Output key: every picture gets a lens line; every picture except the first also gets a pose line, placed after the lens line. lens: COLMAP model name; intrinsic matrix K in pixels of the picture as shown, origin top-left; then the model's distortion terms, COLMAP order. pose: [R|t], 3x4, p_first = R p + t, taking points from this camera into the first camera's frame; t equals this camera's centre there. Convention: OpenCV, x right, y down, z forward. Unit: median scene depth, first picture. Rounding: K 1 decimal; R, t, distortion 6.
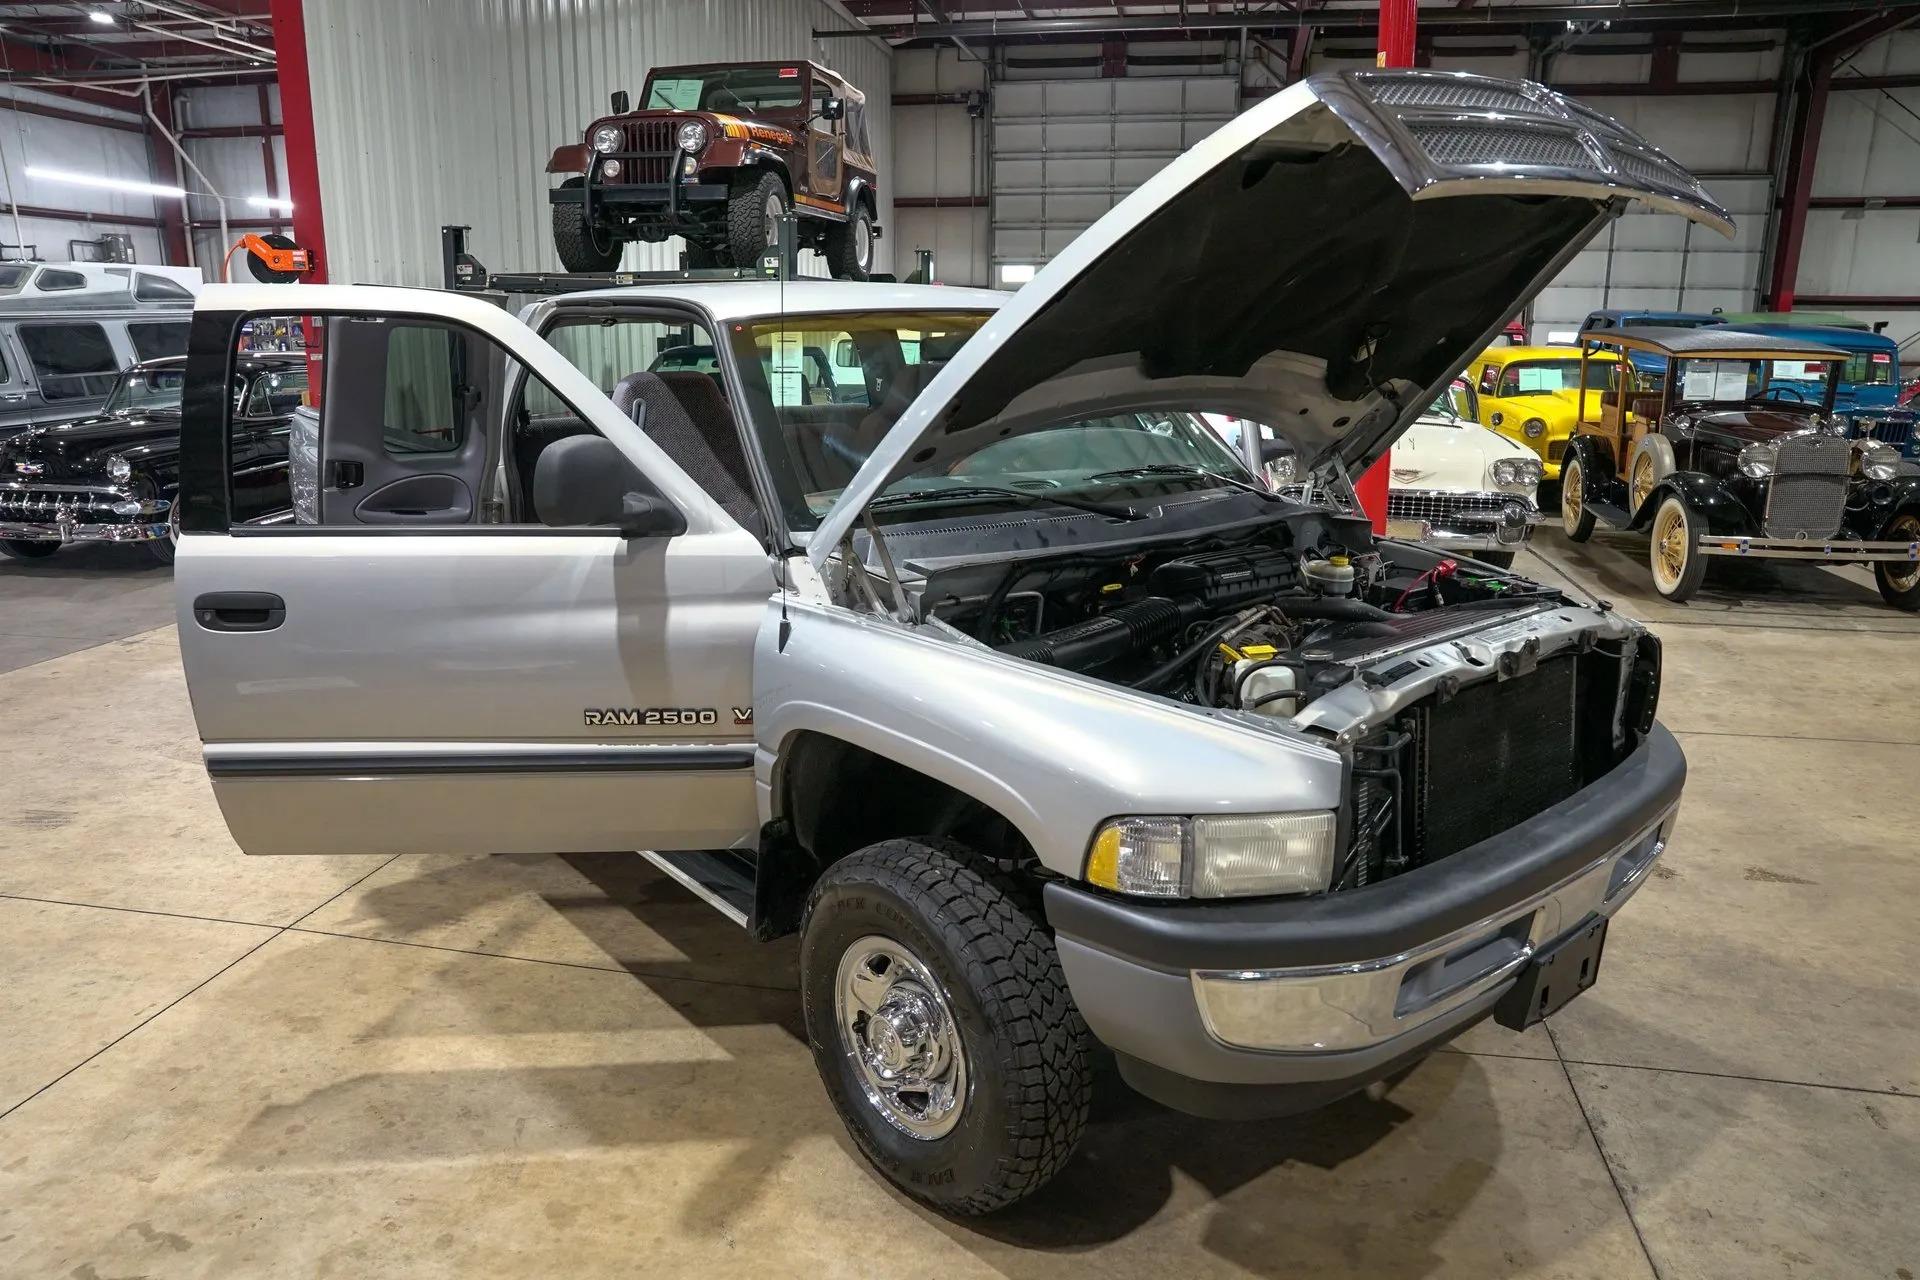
lens RADIAL K [[1315.3, 0, 964.3], [0, 1315.3, 636.4], [0, 0, 1]] dist [-0.142896, 0.112807]
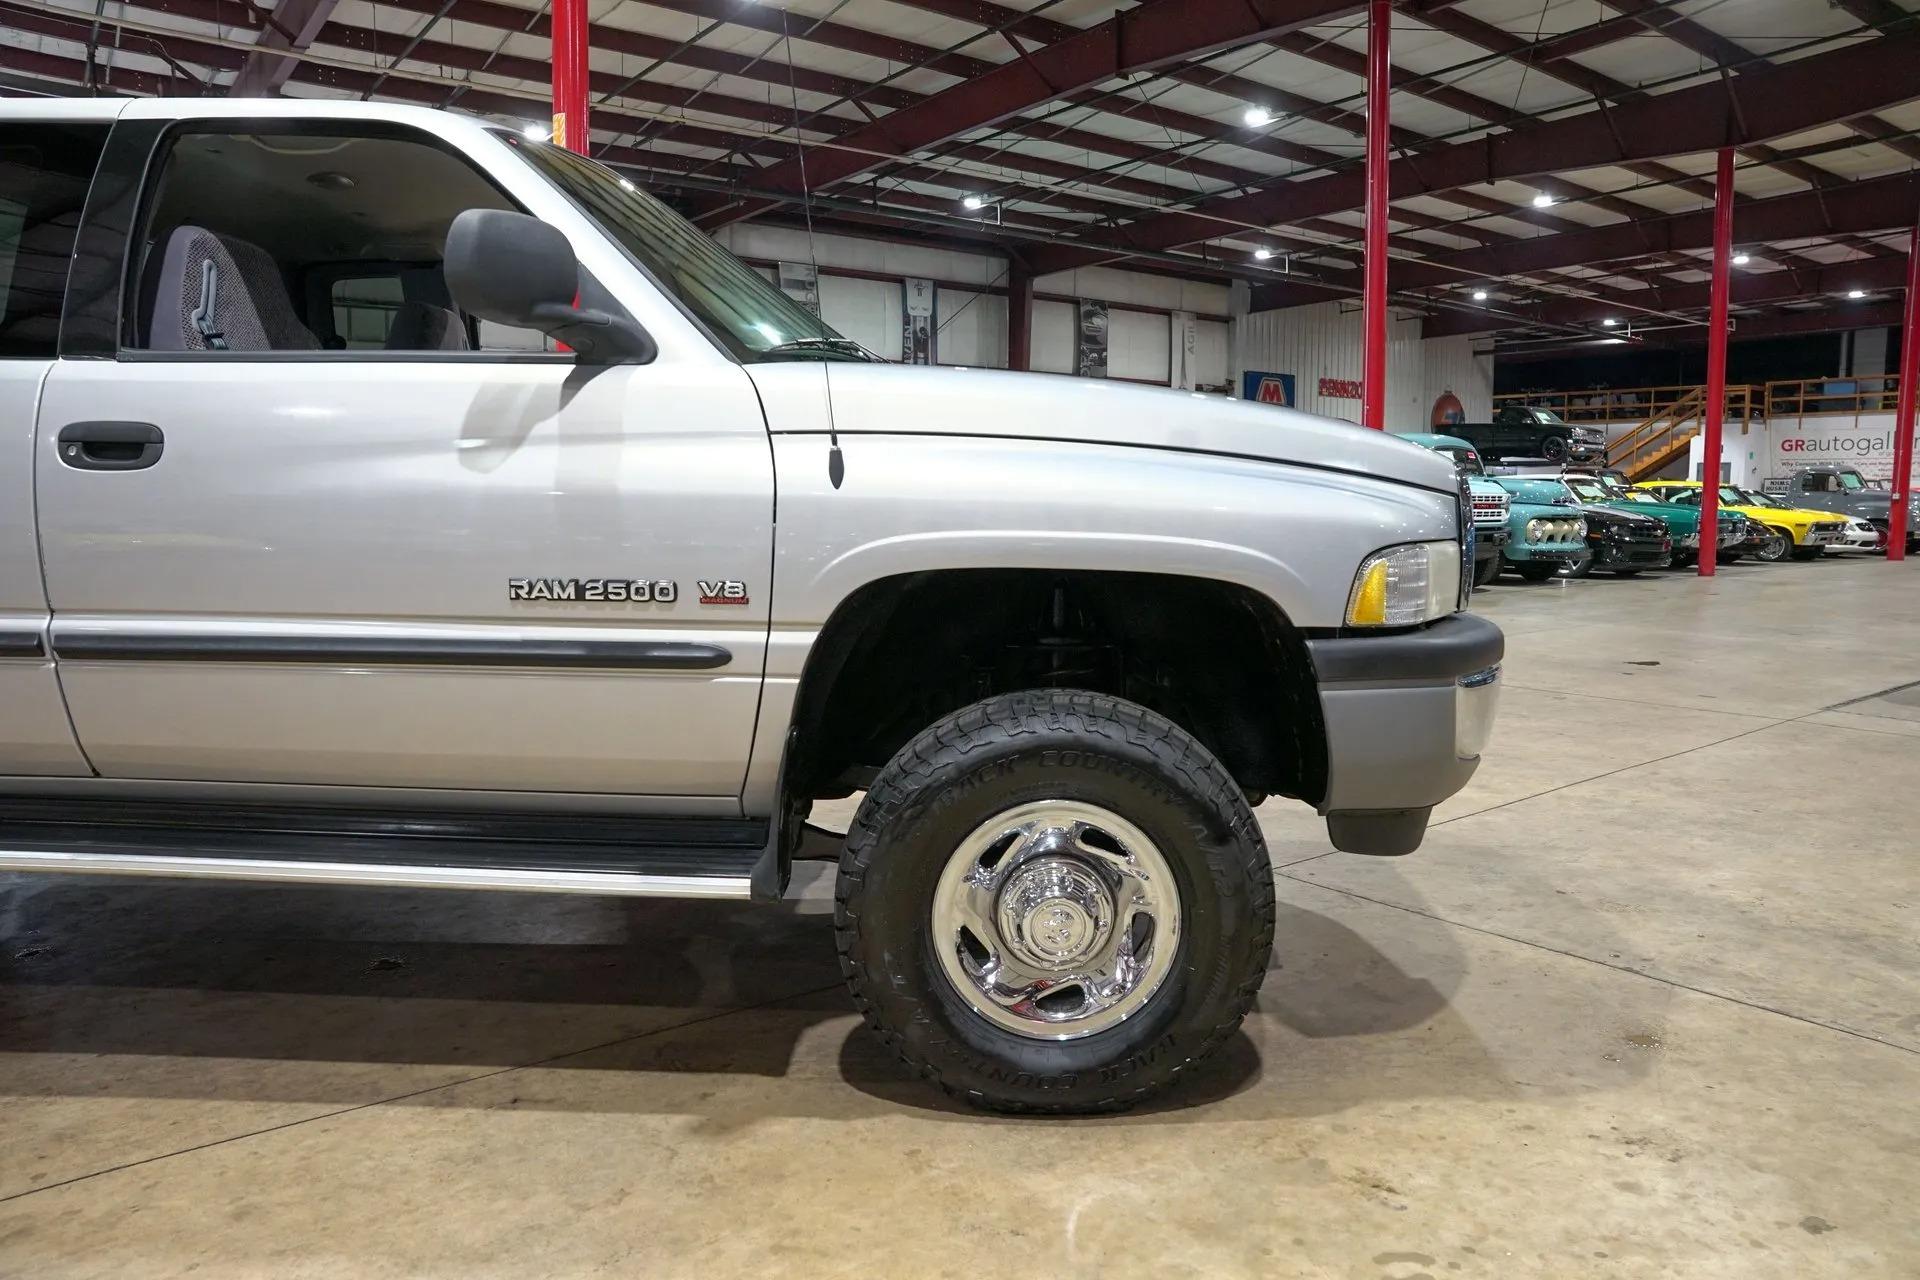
lens RADIAL K [[1315.3, 0, 964.3], [0, 1315.3, 636.4], [0, 0, 1]] dist [-0.142896, 0.112807]
pose [[0.659728, -0.083231, 0.746881, -0.225088], [0.178508, 0.982759, -0.048161, 0.049604], [-0.729995, 0.165098, 0.663211, 0.142491]]
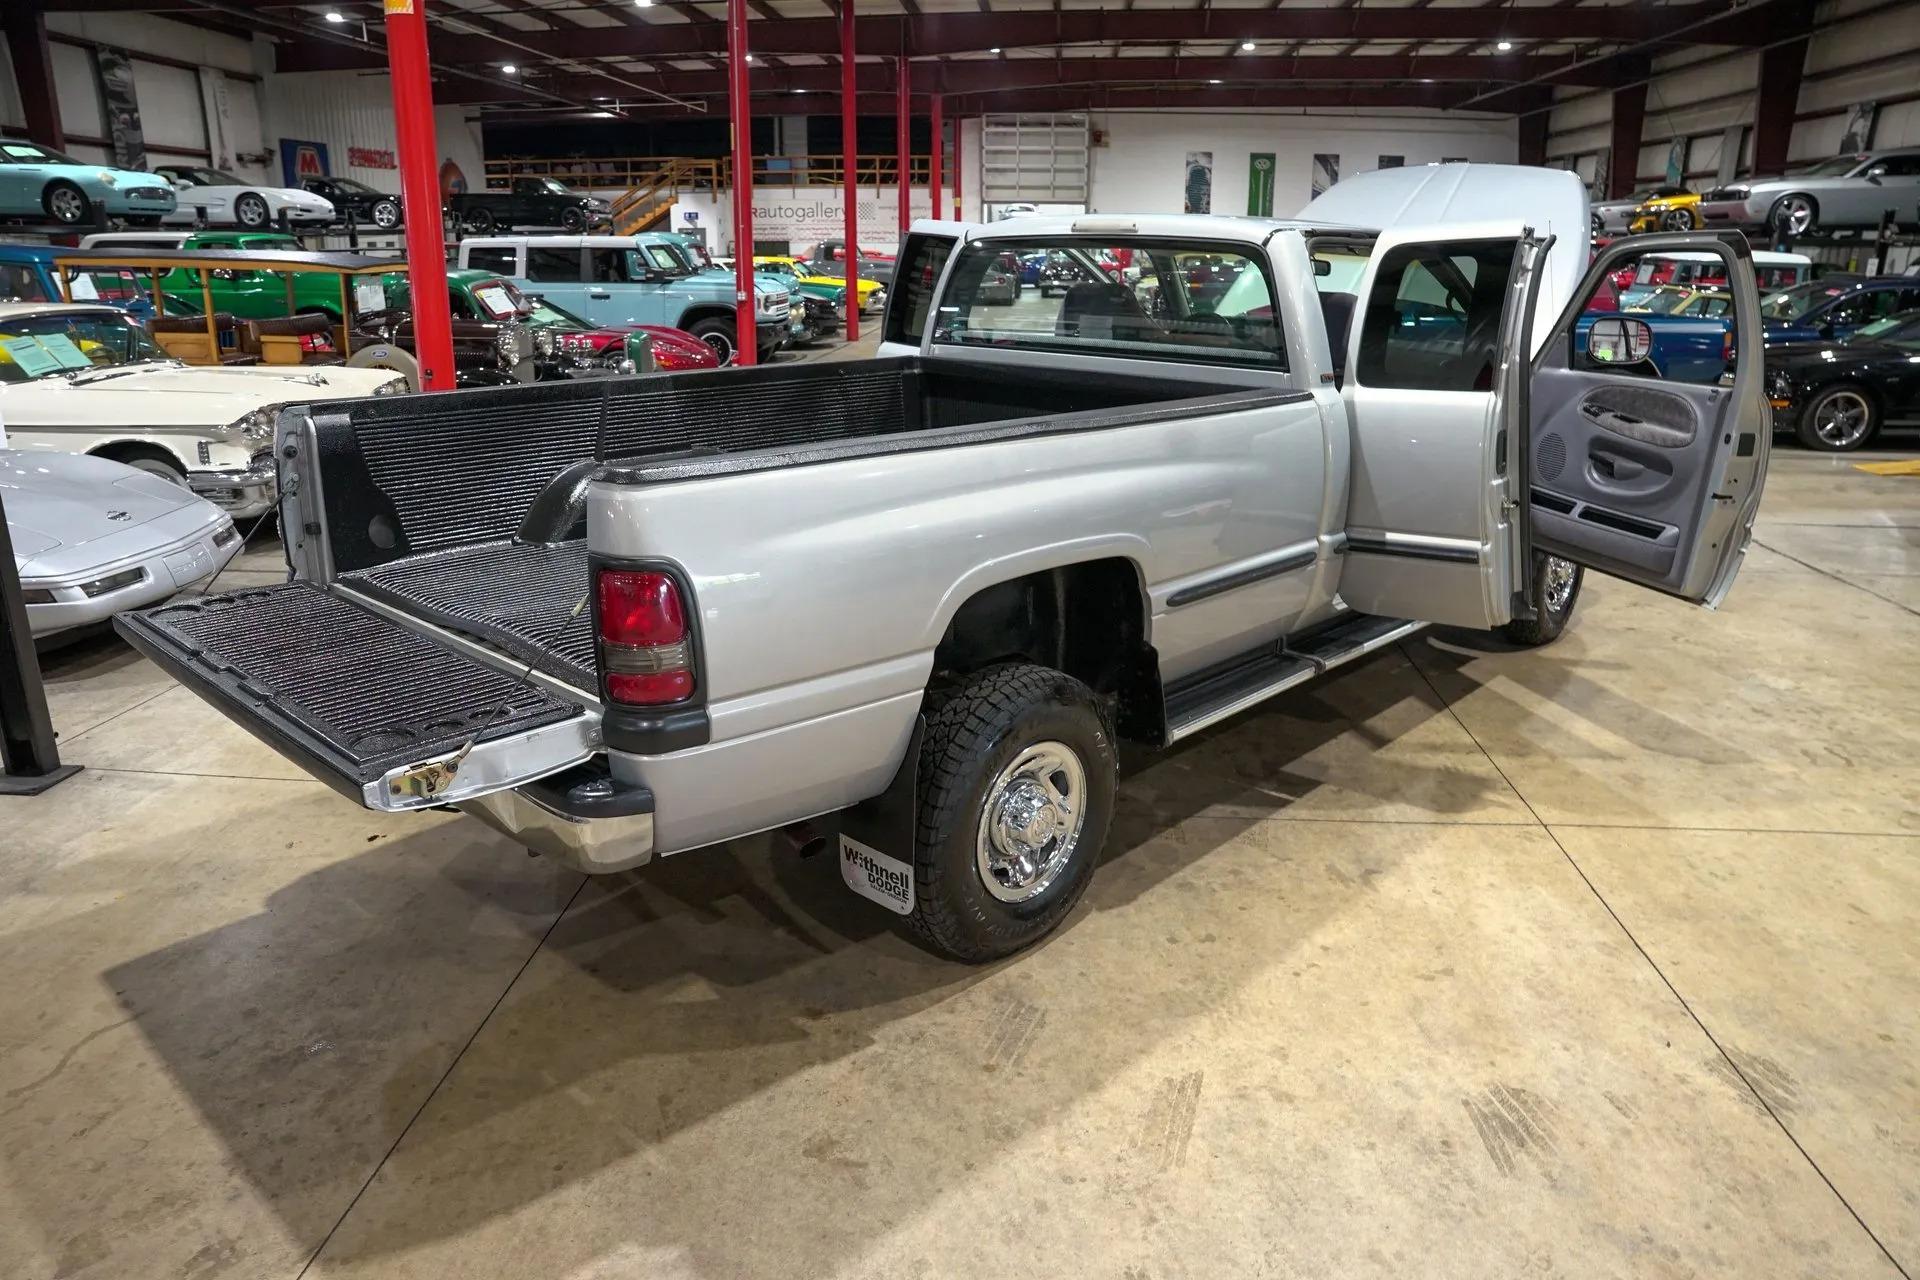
lens RADIAL K [[1315.3, 0, 964.3], [0, 1315.3, 636.4], [0, 0, 1]] dist [-0.142896, 0.112807]
pose [[-0.120065, -0.293314, 0.948447, -0.671366], [0.230916, 0.920904, 0.314028, -0.170458], [-0.965537, 0.256715, -0.042837, 0.682485]]
